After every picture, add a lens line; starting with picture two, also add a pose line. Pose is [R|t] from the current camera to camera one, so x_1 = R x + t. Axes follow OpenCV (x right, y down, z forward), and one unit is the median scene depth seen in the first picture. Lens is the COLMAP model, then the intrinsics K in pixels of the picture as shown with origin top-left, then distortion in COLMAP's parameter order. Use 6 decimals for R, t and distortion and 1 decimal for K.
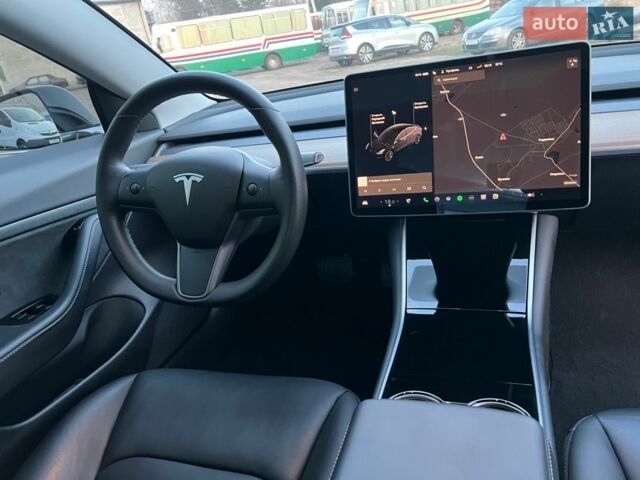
lens RADIAL K [[485.4, 0, 320.0], [0, 485.4, 240.0], [0, 0, 1]] dist [0.117665, -0.188977]
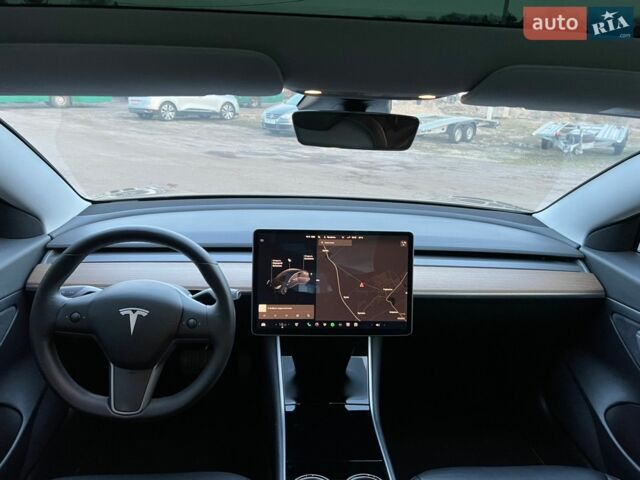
lens RADIAL K [[495.2, 0, 320.0], [0, 495.2, 240.0], [0, 0, 1]] dist [0.069826, -0.105111]
pose [[0.907818, 0.066299, 0.414091, -0.348448], [-0.022649, 0.993734, -0.109450, -0.166457], [-0.418752, 0.089982, 0.903631, -0.291785]]
